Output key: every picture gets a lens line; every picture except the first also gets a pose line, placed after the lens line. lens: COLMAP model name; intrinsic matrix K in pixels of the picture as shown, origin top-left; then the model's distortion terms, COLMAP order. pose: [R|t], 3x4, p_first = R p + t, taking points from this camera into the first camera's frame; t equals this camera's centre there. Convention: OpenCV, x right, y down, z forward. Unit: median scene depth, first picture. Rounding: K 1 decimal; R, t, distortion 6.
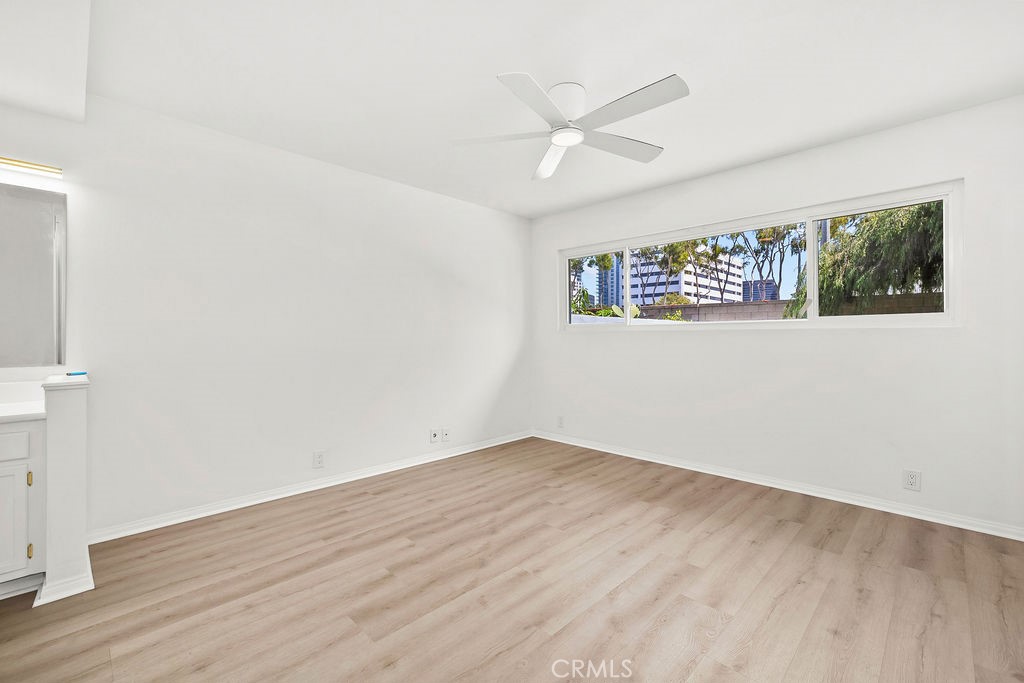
lens RADIAL K [[431.8, 0, 510.6], [0, 431.8, 338.7], [0, 0, 1]] dist [0.000217, 0.000591]
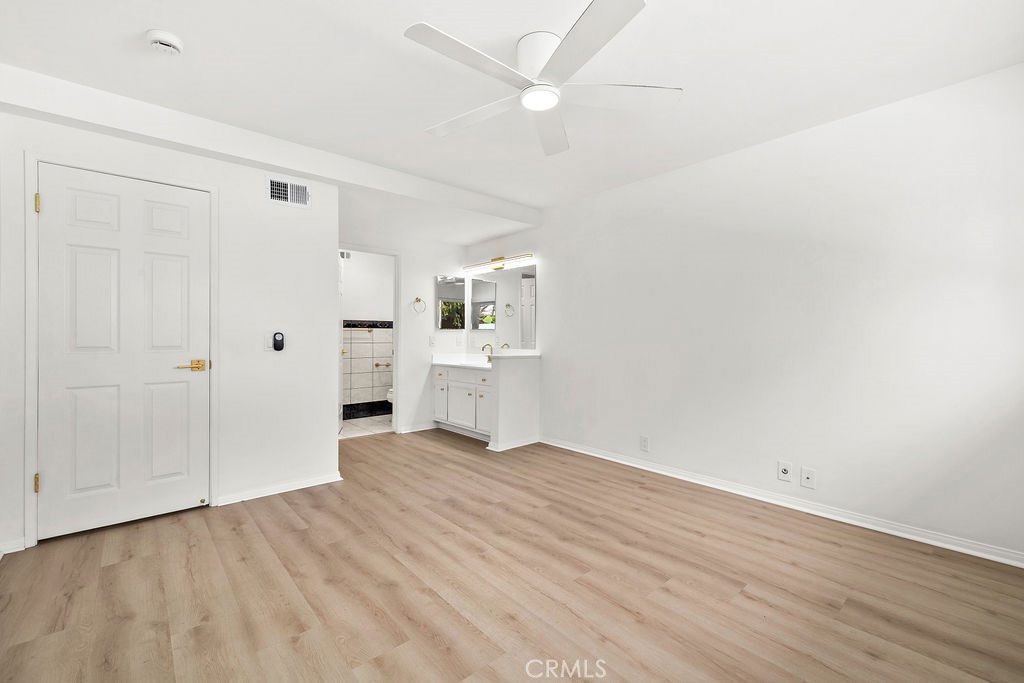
lens RADIAL K [[431.8, 0, 510.4], [0, 431.8, 338.0], [0, 0, 1]] dist [0.000217, 0.000591]
pose [[-0.069277, 0.004930, -0.997585, 0.886116], [-0.004333, 0.999977, 0.005243, -0.000956], [0.997588, 0.004686, -0.069254, 0.912436]]
